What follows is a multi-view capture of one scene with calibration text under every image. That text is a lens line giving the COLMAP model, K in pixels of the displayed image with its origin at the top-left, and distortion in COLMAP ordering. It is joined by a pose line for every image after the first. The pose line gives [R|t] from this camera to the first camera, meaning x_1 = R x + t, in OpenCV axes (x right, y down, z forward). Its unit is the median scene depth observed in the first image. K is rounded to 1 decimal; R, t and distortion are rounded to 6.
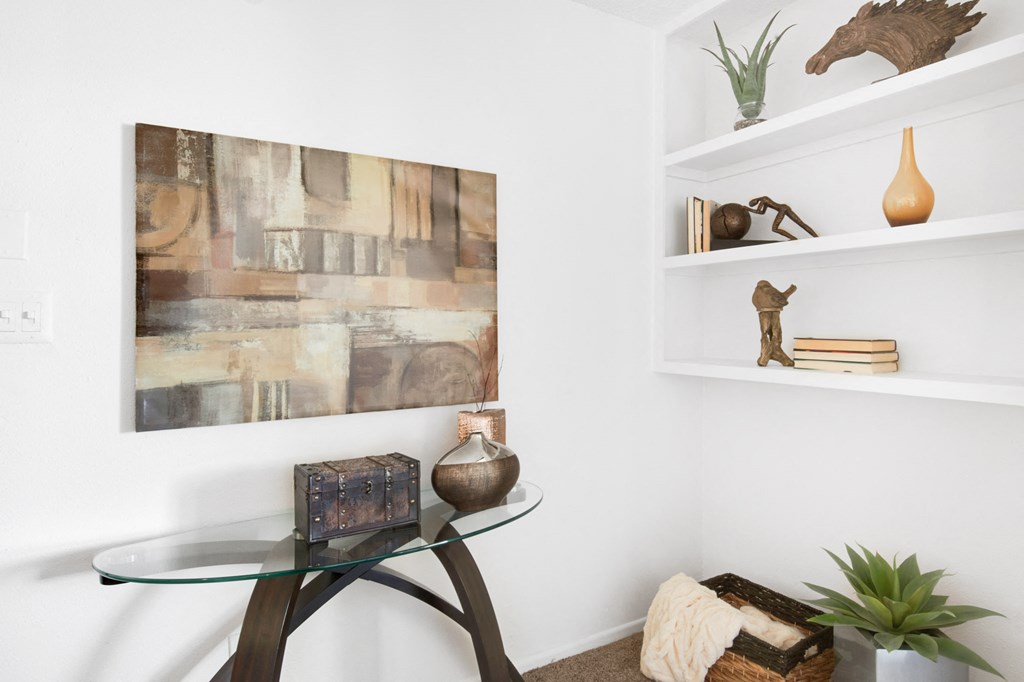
lens RADIAL K [[555.0, 0, 505.1], [0, 555.0, 313.5], [0, 0, 1]] dist [-0.002149, -0.000377]
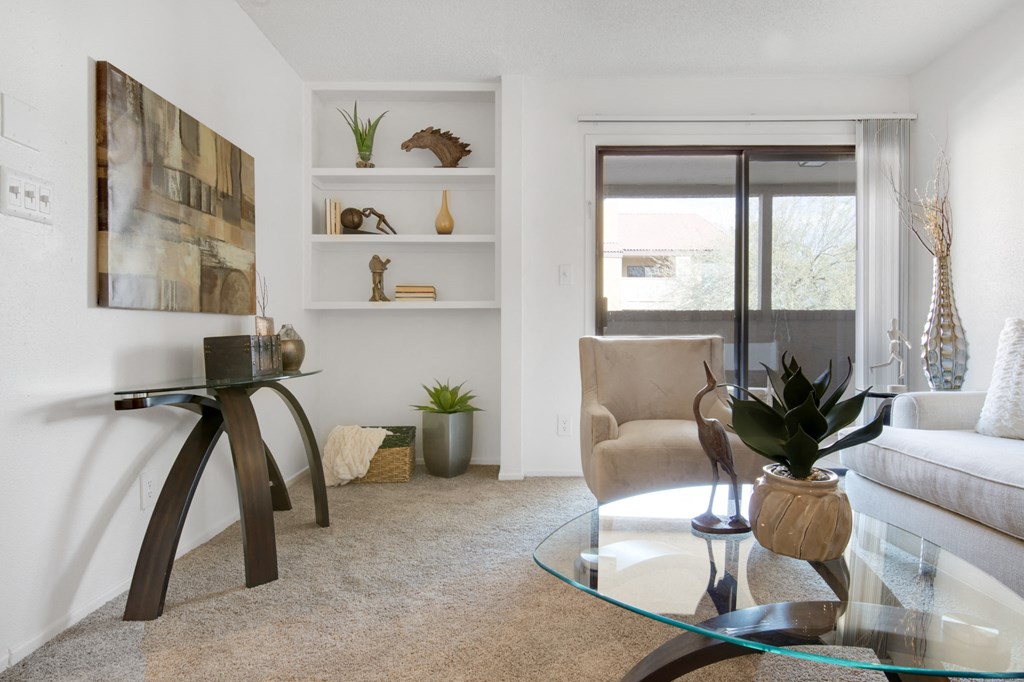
lens RADIAL K [[578.3, 0, 532.3], [0, 578.3, 336.5], [0, 0, 1]] dist [0.005386, 0.002156]
pose [[0.472548, -0.008668, 0.881262, -1.101375], [-0.001223, 0.999944, 0.010491, 0.214396], [-0.881304, -0.006036, 0.472511, -0.388593]]
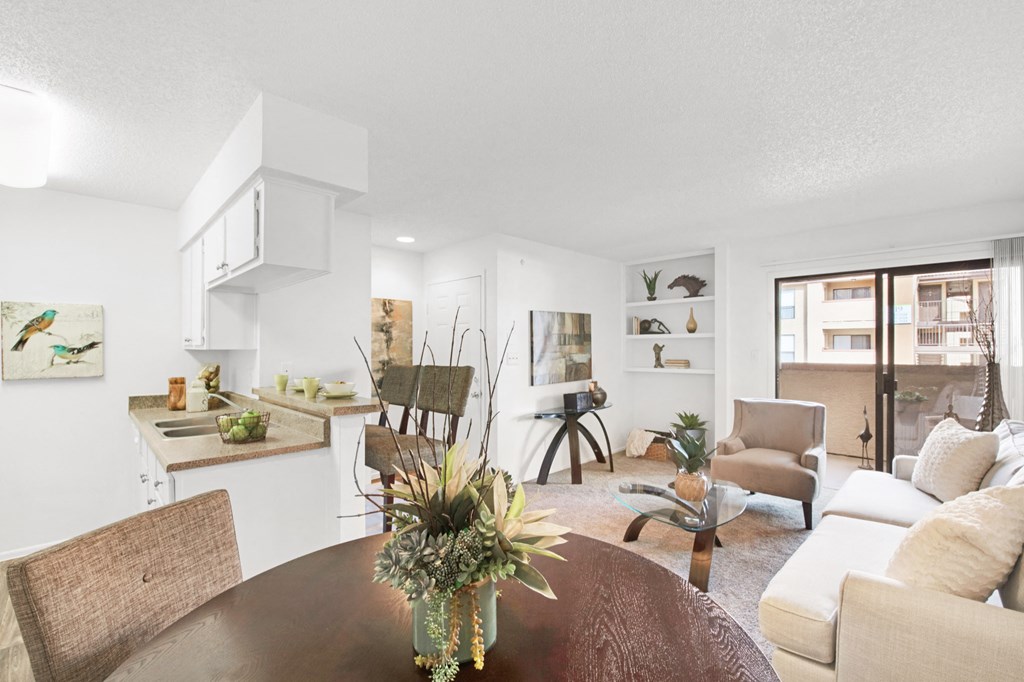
lens RADIAL K [[458.9, 0, 517.6], [0, 458.9, 346.7], [0, 0, 1]] dist [-0.029845, 0.000371]
pose [[0.958842, -0.011891, 0.283691, -1.386710], [0.009306, 0.999902, 0.010457, -0.090273], [-0.283787, -0.007387, 0.958859, -1.770272]]
